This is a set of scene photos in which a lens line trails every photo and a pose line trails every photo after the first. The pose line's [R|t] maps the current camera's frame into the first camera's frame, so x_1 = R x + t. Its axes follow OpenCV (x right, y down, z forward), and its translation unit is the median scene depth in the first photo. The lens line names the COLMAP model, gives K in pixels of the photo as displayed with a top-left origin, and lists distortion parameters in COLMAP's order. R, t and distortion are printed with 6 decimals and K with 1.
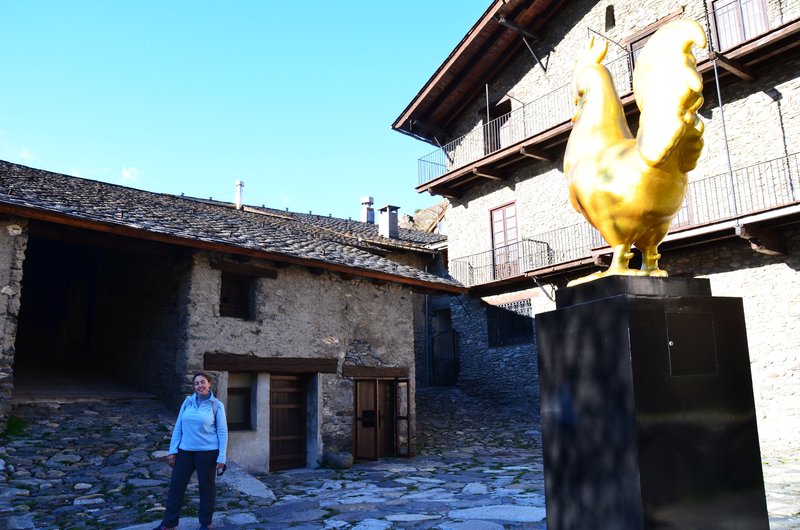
lens RADIAL K [[651.5, 0, 402.4], [0, 651.5, 269.3], [0, 0, 1]] dist [-0.145775, 0.109568]
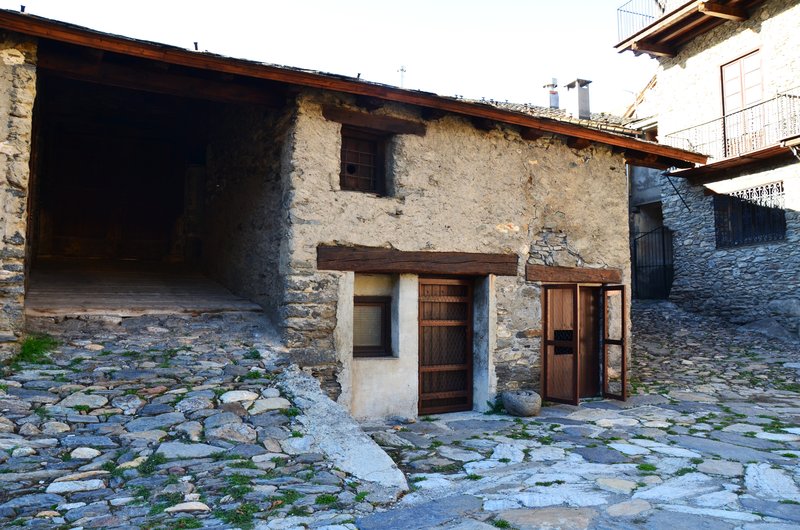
lens RADIAL K [[651.5, 0, 391.4], [0, 651.5, 276.1], [0, 0, 1]] dist [-0.145775, 0.109568]
pose [[0.957907, 0.004711, -0.287041, -0.034059], [0.036210, 0.989897, 0.137086, 0.066083], [0.284787, -0.141709, 0.948059, 0.334961]]
